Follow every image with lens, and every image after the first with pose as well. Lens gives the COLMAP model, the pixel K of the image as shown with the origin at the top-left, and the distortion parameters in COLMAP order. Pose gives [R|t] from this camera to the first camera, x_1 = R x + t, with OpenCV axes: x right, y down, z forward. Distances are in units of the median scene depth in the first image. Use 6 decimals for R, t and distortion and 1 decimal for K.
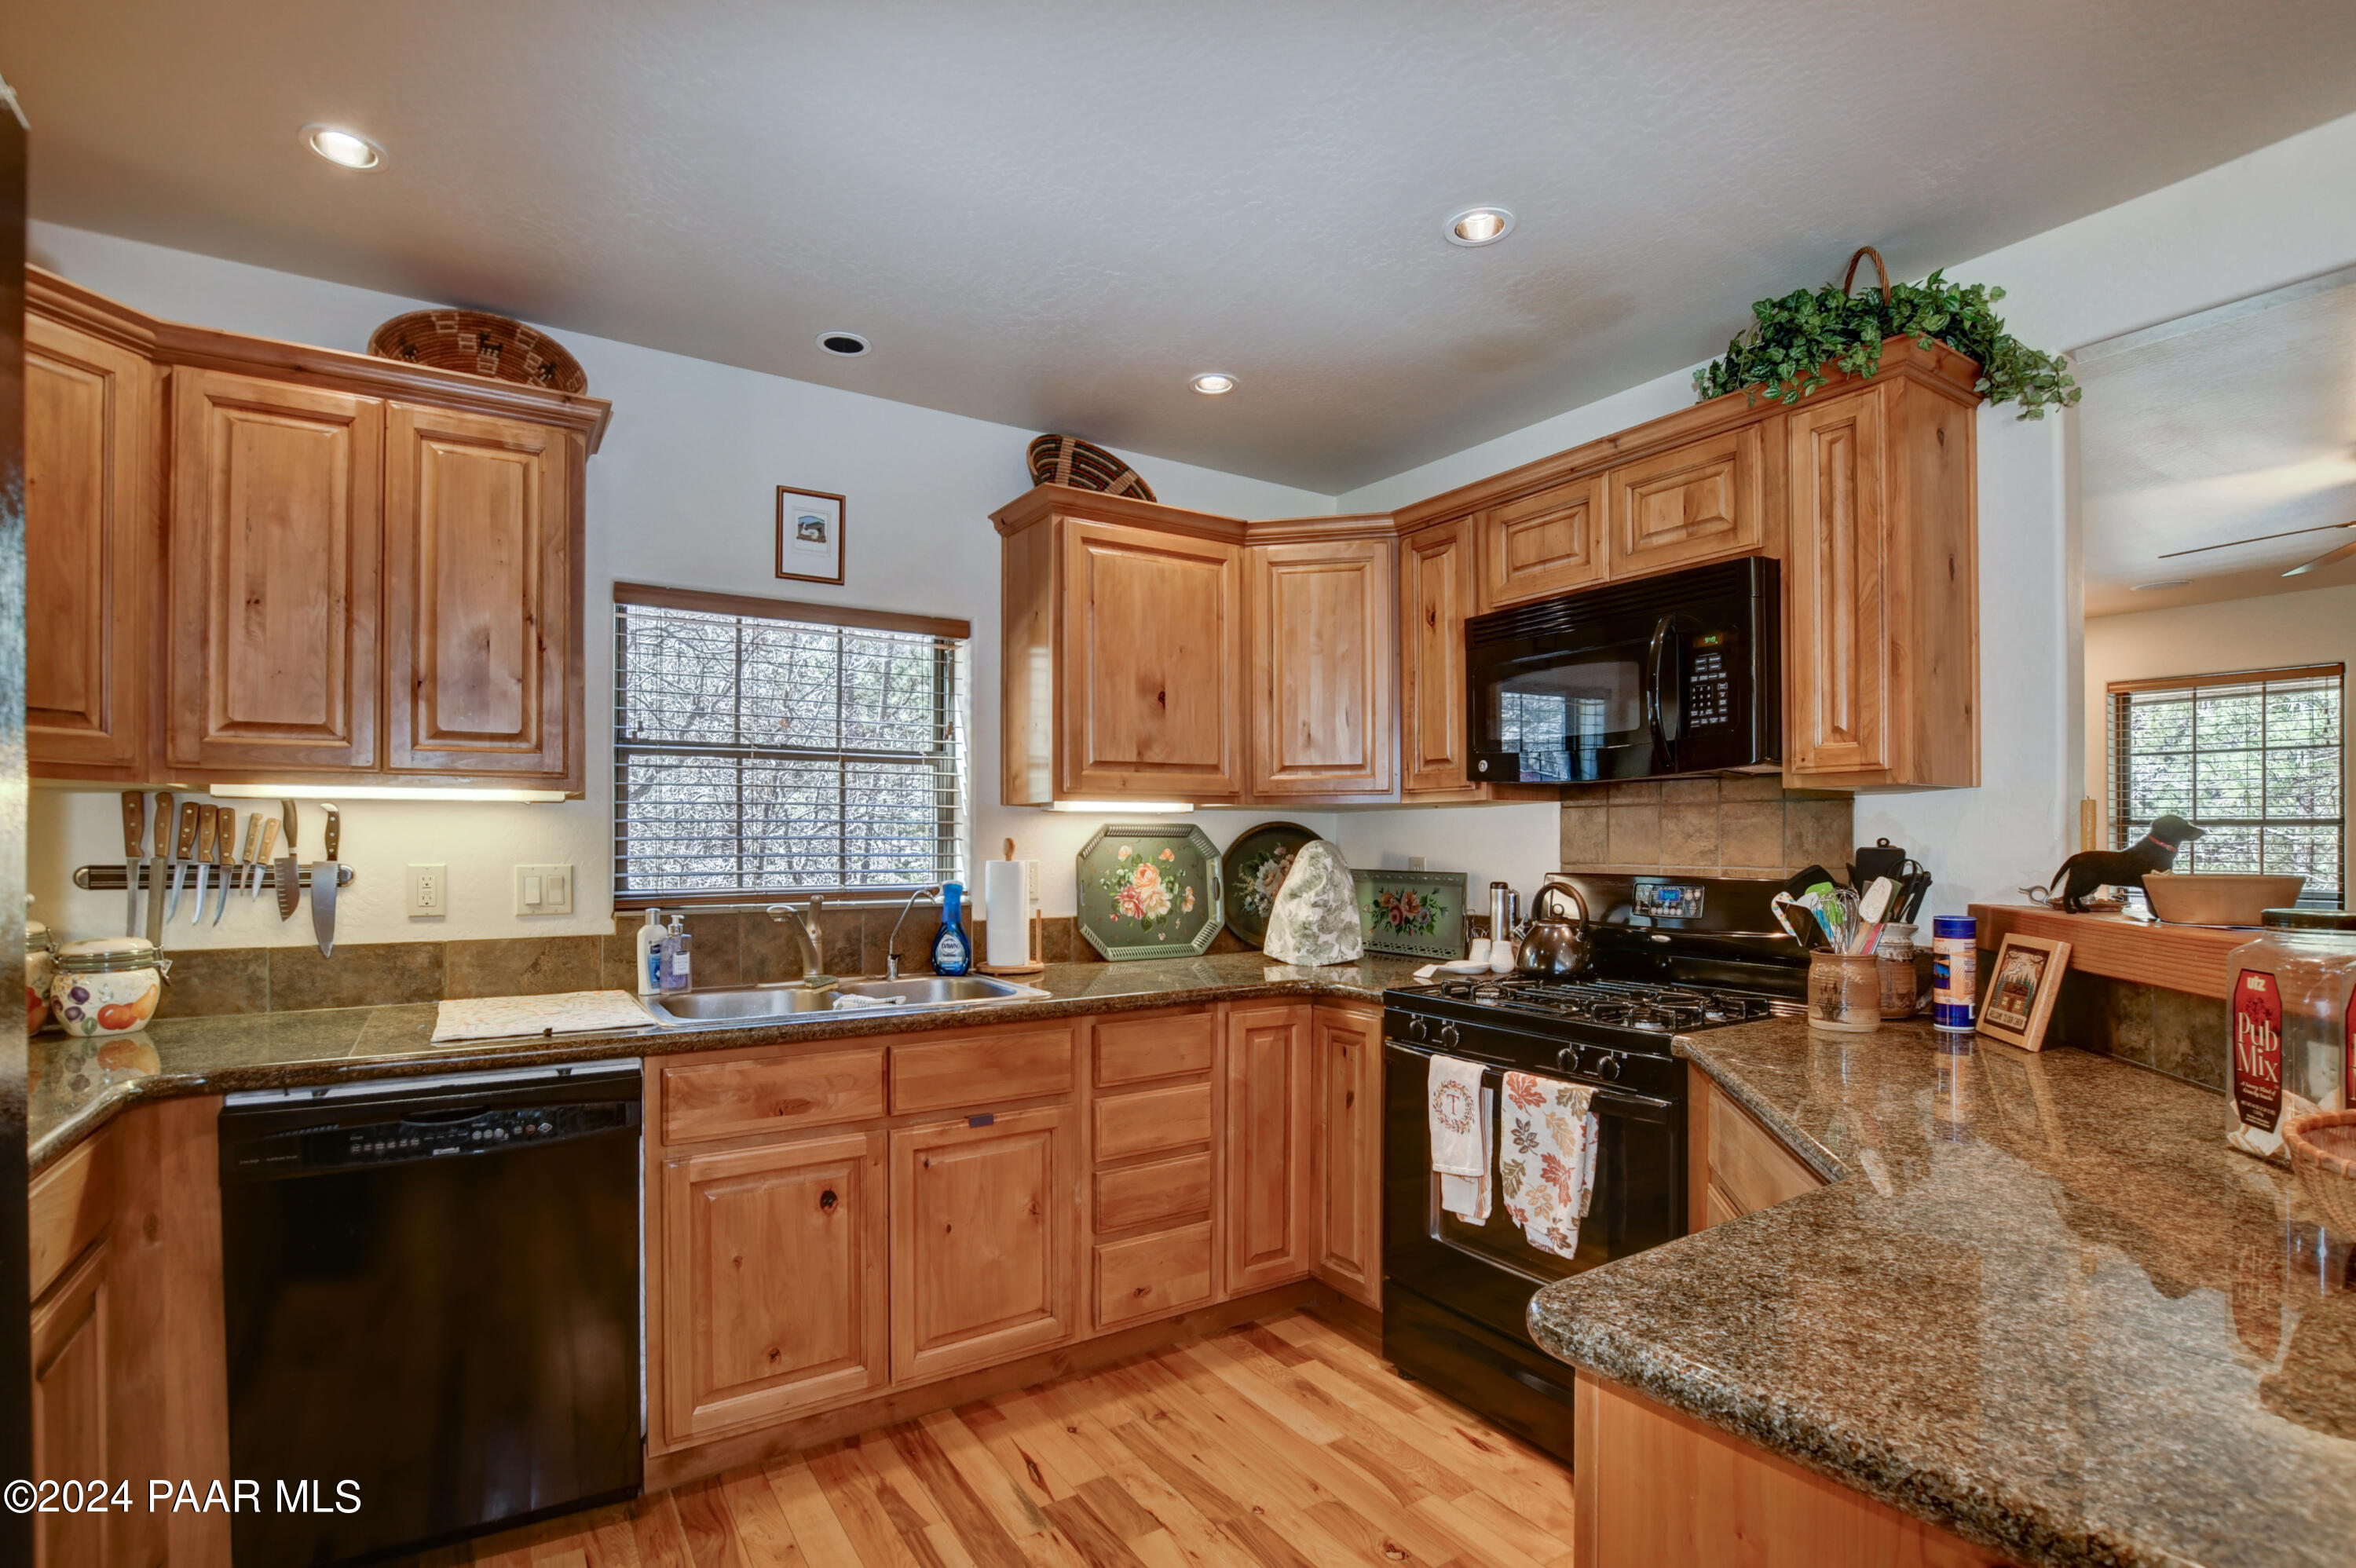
lens RADIAL K [[1139.1, 0, 1173.7], [0, 1139.1, 834.3], [0, 0, 1]] dist [-0.003320, -0.001577]
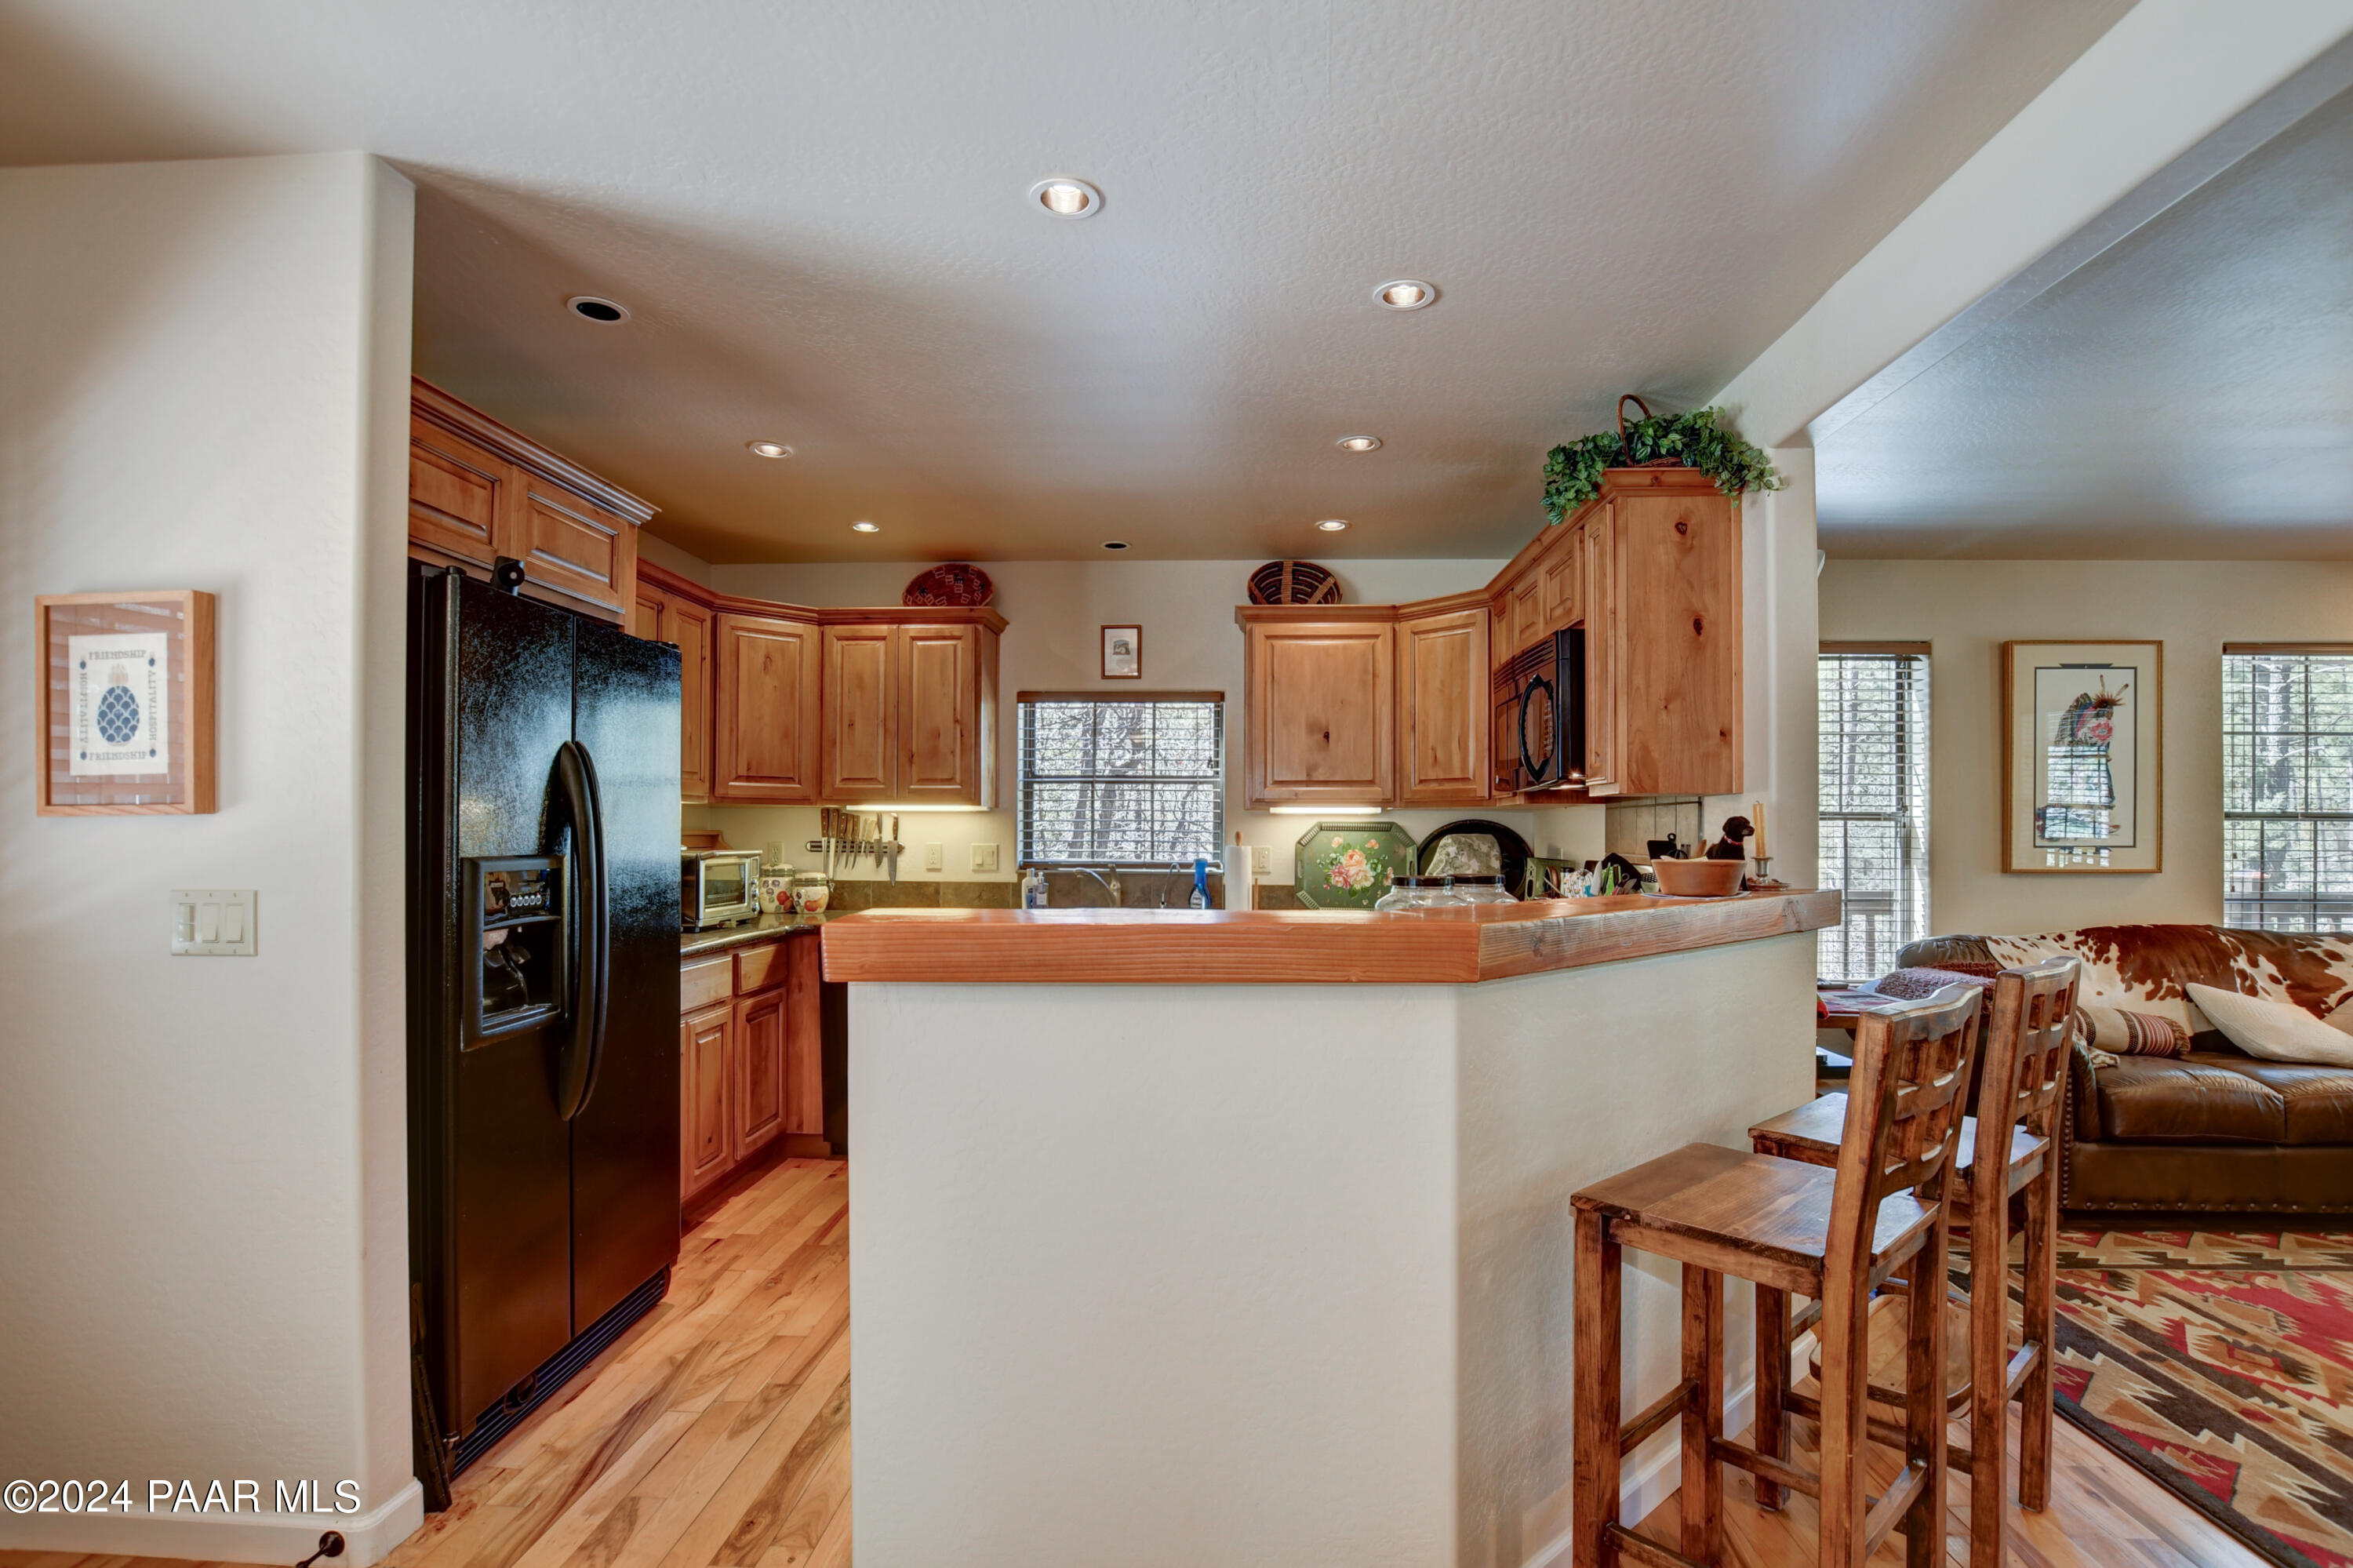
lens RADIAL K [[1137.8, 0, 1172.2], [0, 1137.8, 834.3], [0, 0, 1]] dist [-0.003320, -0.001577]
pose [[0.807208, 0.006165, -0.590234, 0.761347], [-0.002335, 0.999971, 0.007252, -0.003983], [0.590262, -0.004475, 0.807199, -0.328329]]
